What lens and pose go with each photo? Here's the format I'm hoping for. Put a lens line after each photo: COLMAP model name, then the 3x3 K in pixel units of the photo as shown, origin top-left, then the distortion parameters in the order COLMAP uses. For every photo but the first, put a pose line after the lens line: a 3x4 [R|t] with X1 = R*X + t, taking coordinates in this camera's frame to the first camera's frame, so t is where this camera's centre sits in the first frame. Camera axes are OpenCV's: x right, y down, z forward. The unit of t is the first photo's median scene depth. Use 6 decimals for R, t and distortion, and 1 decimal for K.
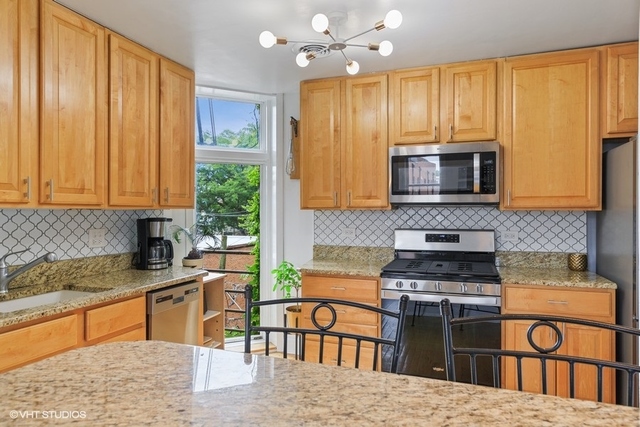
lens RADIAL K [[415.1, 0, 318.2], [0, 415.1, 214.2], [0, 0, 1]] dist [0.007551, 0.001578]
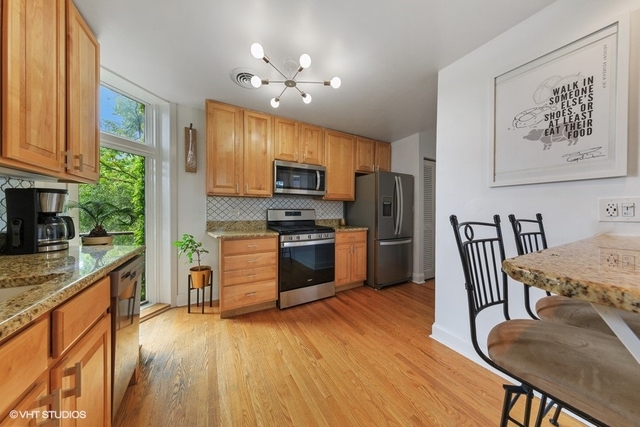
lens RADIAL K [[202.7, 0, 321.0], [0, 202.7, 213.7], [0, 0, 1]] dist [0.004026, -0.000058]
pose [[0.643182, -0.005914, 0.765690, -0.330866], [0.004191, 0.999982, 0.004204, 0.054503], [-0.765702, 0.000505, 0.643196, 0.307522]]
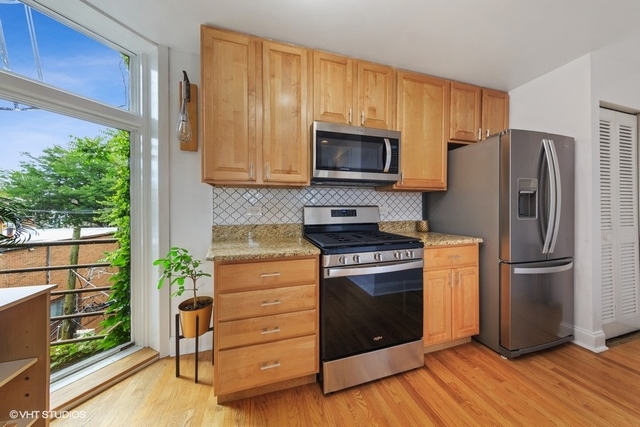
lens RADIAL K [[202.7, 0, 319.1], [0, 202.7, 209.7], [0, 0, 1]] dist [0.004026, -0.000058]
pose [[0.801482, -0.003363, 0.598010, -0.104177], [0.009712, 0.999925, -0.007394, 0.051739], [-0.597940, 0.011734, 0.801455, 0.581480]]
